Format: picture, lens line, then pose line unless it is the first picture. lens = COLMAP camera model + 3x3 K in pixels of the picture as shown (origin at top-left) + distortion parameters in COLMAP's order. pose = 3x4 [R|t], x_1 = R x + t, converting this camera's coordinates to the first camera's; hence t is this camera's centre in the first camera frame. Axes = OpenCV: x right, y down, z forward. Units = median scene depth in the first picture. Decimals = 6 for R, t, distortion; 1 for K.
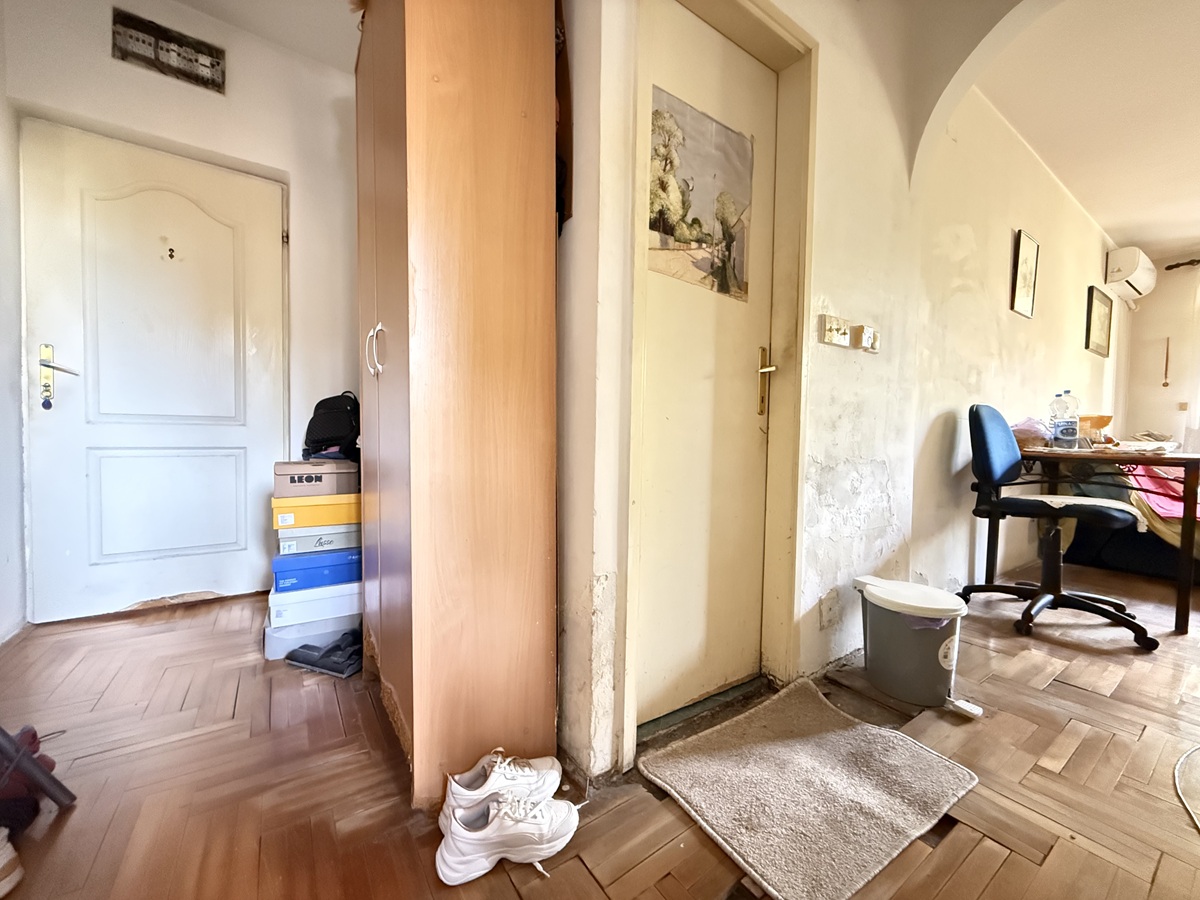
lens RADIAL K [[474.4, 0, 601.0], [0, 474.4, 452.1], [0, 0, 1]] dist [0.000007, -0.000153]
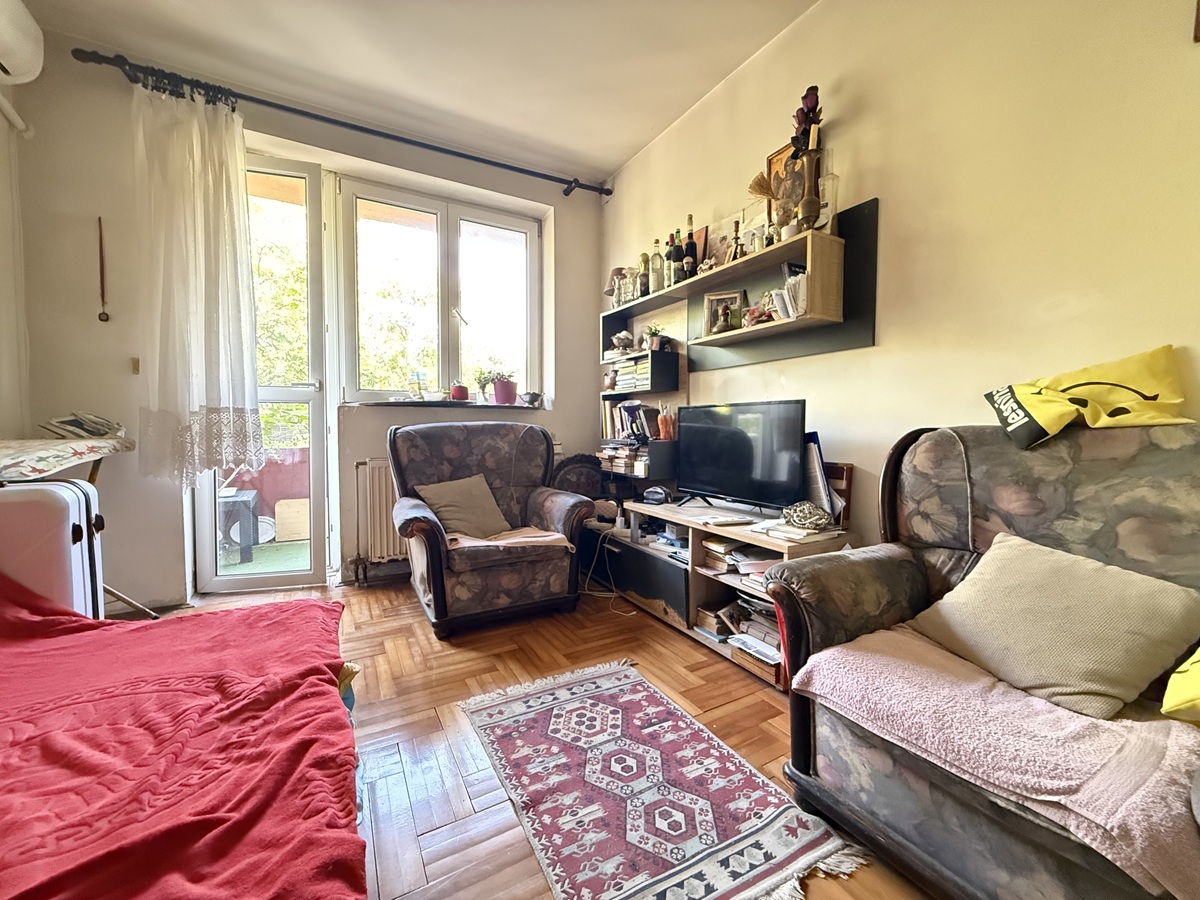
lens RADIAL K [[474.4, 0, 596.3], [0, 474.4, 451.8], [0, 0, 1]] dist [0.000007, -0.000153]
pose [[0.099482, -0.058107, 0.993341, 0.773375], [0.031261, 0.997983, 0.055247, -0.017998], [-0.994548, 0.025556, 0.101098, 0.470827]]
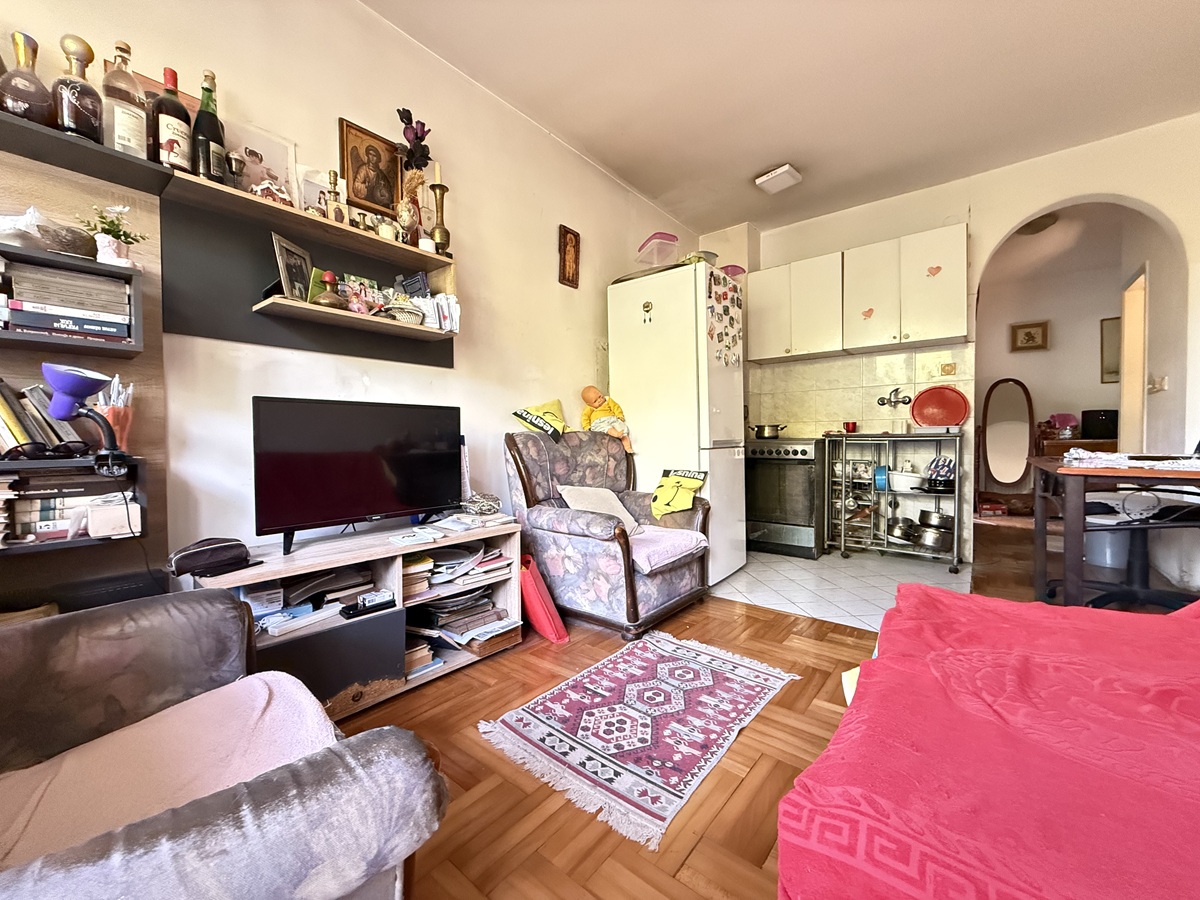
lens RADIAL K [[474.4, 0, 598.1], [0, 474.4, 445.5], [0, 0, 1]] dist [0.000007, -0.000153]
pose [[-0.960828, 0.001983, -0.277139, 1.645524], [-0.008983, 0.999226, 0.038293, -0.013544], [0.277001, 0.039282, -0.960066, 1.190576]]
